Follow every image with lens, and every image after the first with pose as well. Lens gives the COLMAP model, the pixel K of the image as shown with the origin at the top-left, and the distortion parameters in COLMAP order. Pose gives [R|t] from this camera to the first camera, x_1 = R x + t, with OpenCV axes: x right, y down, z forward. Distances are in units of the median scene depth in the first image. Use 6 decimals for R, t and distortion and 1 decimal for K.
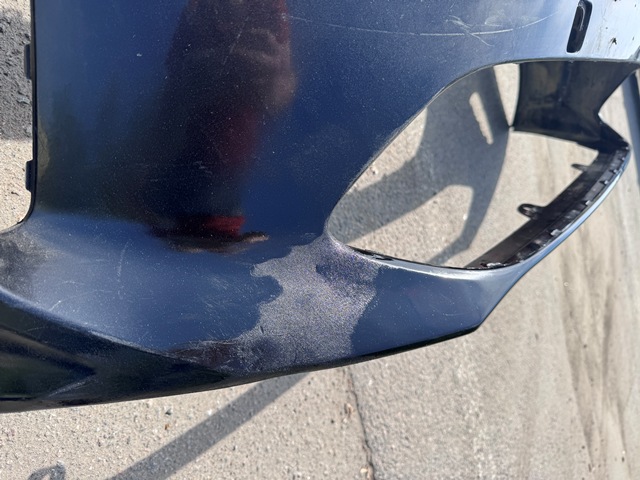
lens RADIAL K [[464.3, 0, 314.0], [0, 464.3, 236.0], [0, 0, 1]] dist [0.015631, -0.028960]
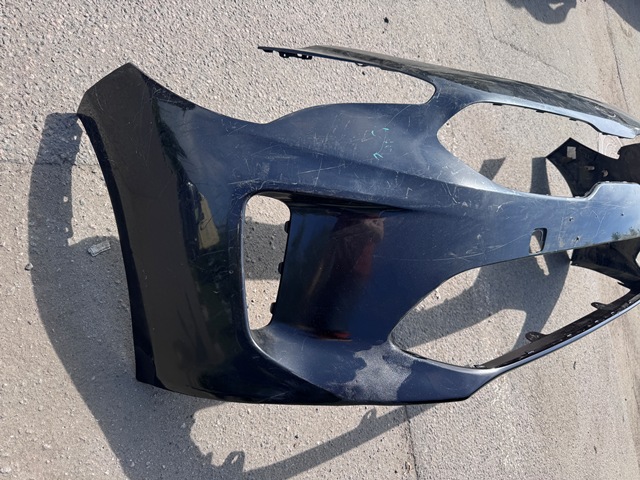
lens RADIAL K [[464.3, 0, 323.4], [0, 464.3, 240.1], [0, 0, 1]] dist [0.015631, -0.028960]
pose [[0.980881, 0.054892, -0.186707, 0.053237], [-0.089904, 0.978697, -0.184581, -0.019740], [0.172597, 0.197838, 0.964920, -0.619656]]
